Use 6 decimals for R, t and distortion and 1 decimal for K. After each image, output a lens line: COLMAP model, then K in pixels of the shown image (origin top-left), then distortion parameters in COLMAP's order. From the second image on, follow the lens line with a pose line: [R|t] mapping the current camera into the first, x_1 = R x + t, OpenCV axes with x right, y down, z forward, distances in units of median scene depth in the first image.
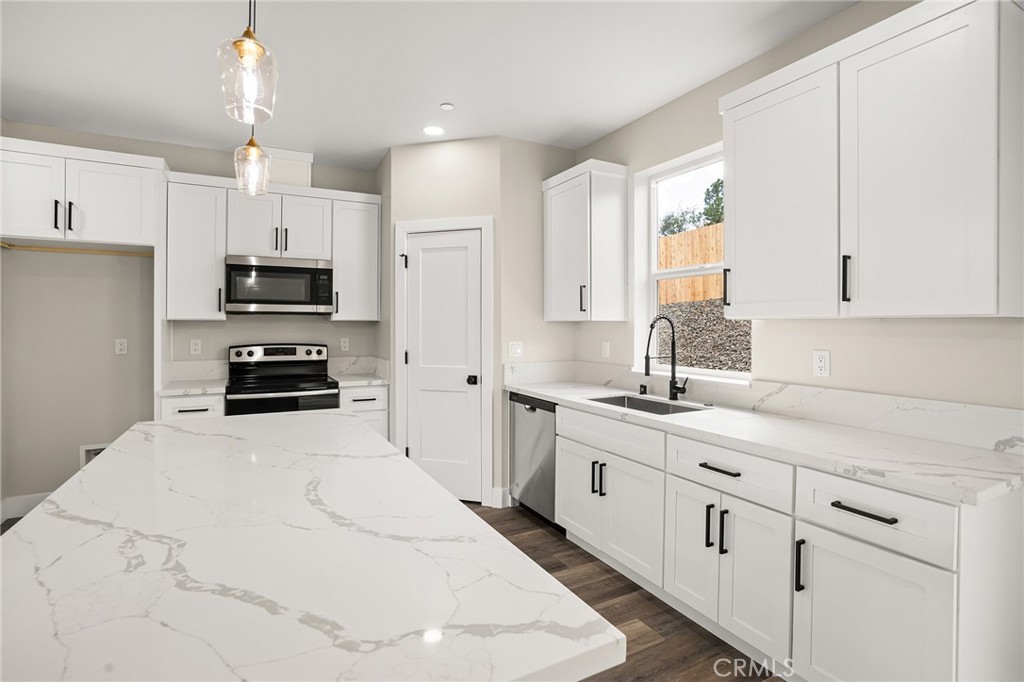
lens RADIAL K [[488.6, 0, 501.5], [0, 488.6, 328.6], [0, 0, 1]] dist [-0.042640, 0.009077]
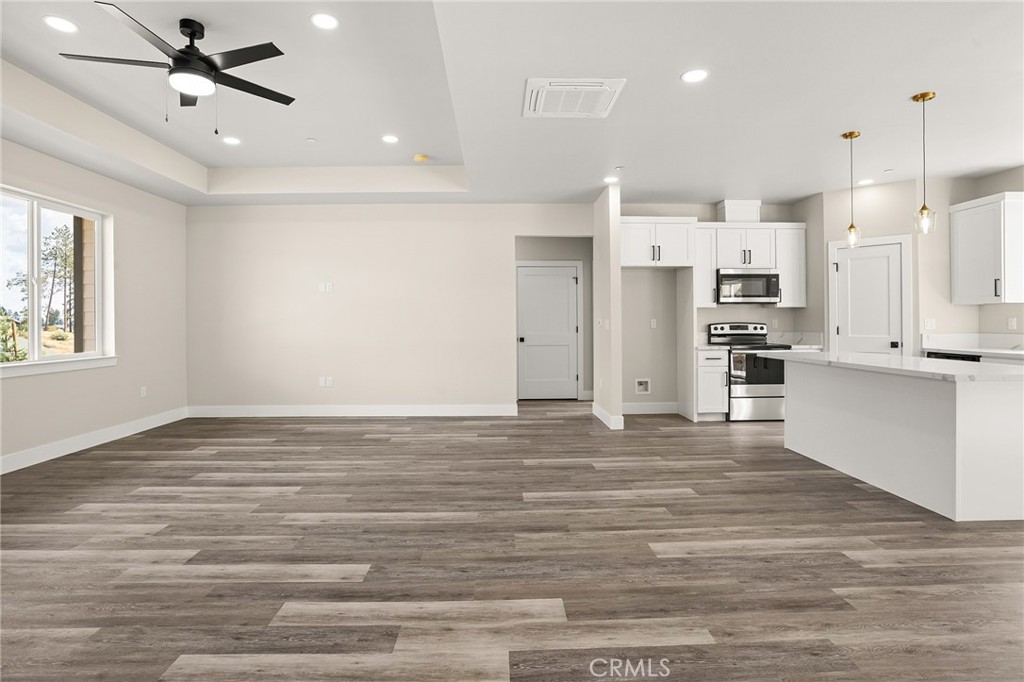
lens RADIAL K [[505.2, 0, 513.8], [0, 505.2, 324.9], [0, 0, 1]] dist [-0.043236, 0.015875]
pose [[0.897065, -0.002953, -0.441888, -0.425107], [0.002726, 0.999996, -0.001147, 0.042036], [0.441890, -0.000176, 0.897069, -0.853778]]
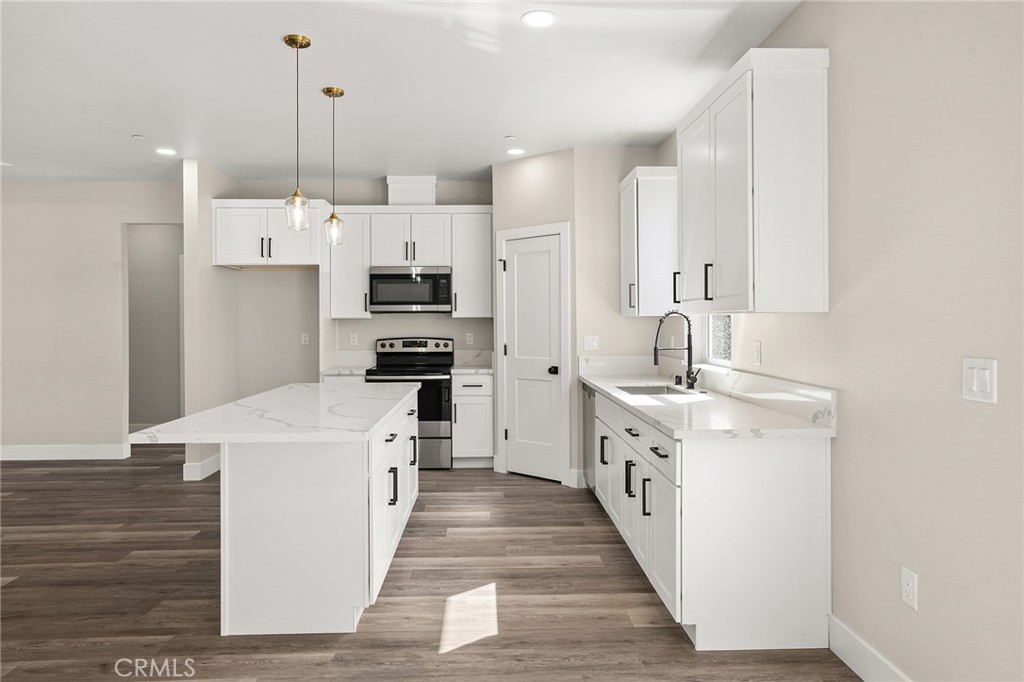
lens RADIAL K [[642.9, 0, 493.8], [0, 642.9, 322.9], [0, 0, 1]] dist [-0.005839, 0.003424]
pose [[0.895766, -0.005480, -0.444493, 0.457489], [0.003288, 0.999978, -0.005703, 0.005146], [0.444514, 0.003647, 0.895764, -0.361630]]
